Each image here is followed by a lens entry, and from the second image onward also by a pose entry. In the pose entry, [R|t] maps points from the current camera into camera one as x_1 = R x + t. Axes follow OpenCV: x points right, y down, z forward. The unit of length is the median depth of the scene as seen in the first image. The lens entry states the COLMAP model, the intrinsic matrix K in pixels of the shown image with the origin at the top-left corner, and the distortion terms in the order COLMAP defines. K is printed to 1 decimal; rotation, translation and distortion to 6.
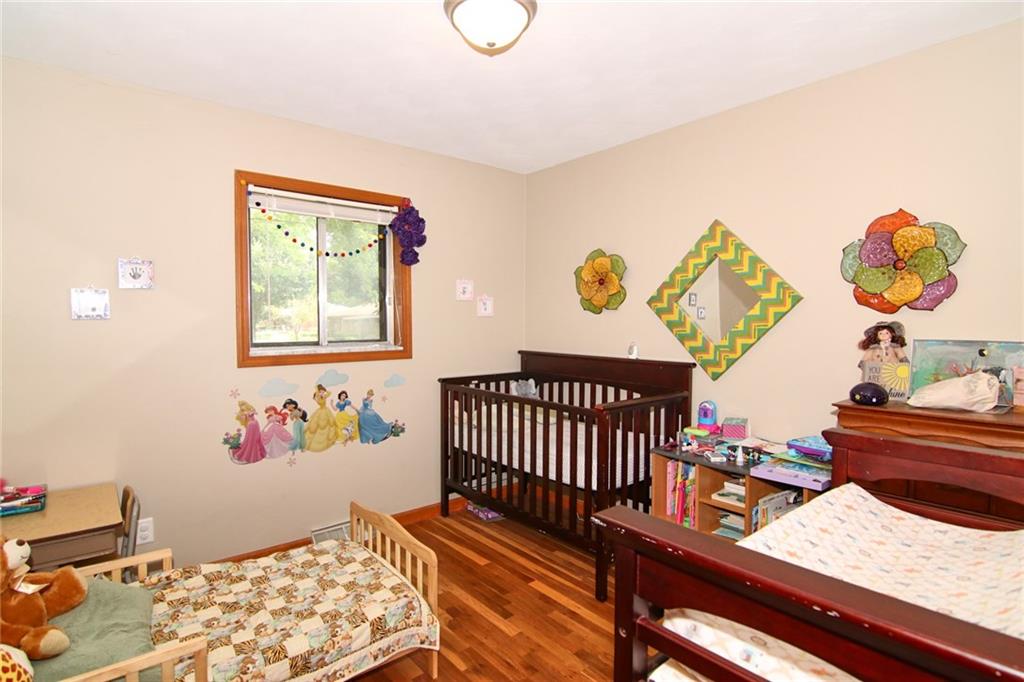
lens RADIAL K [[519.3, 0, 506.8], [0, 519.3, 340.4], [0, 0, 1]] dist [-0.009592, -0.004100]
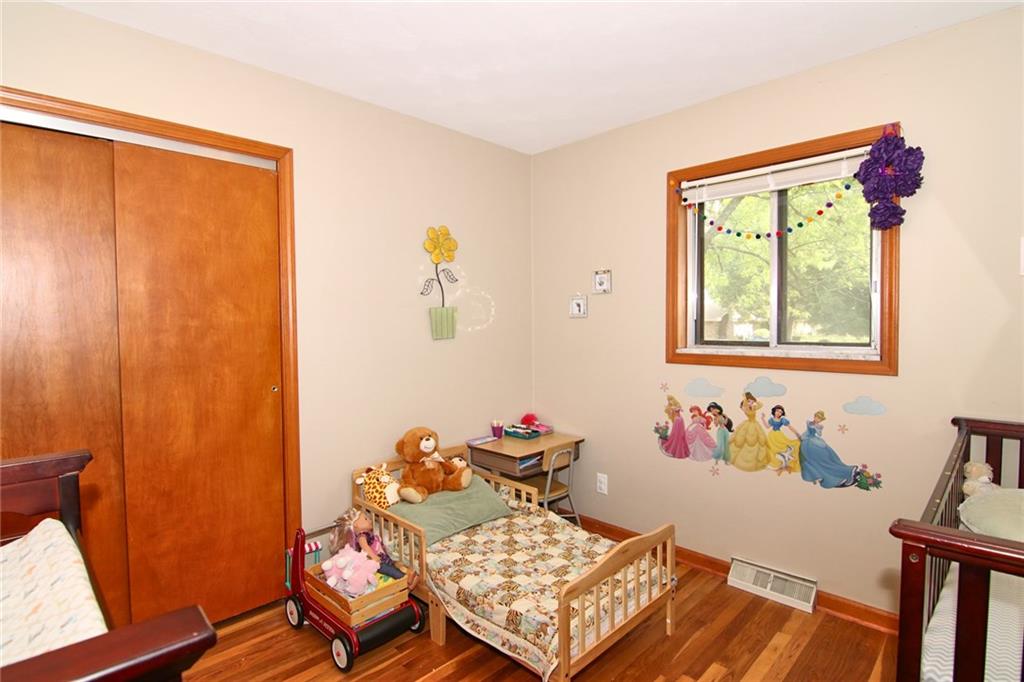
lens RADIAL K [[519.3, 0, 506.6], [0, 519.3, 340.9], [0, 0, 1]] dist [-0.009592, -0.004100]
pose [[0.092139, 0.038849, -0.994988, 0.459316], [-0.032200, 0.998832, 0.036018, -0.017639], [0.995225, 0.028720, 0.093282, 0.544726]]
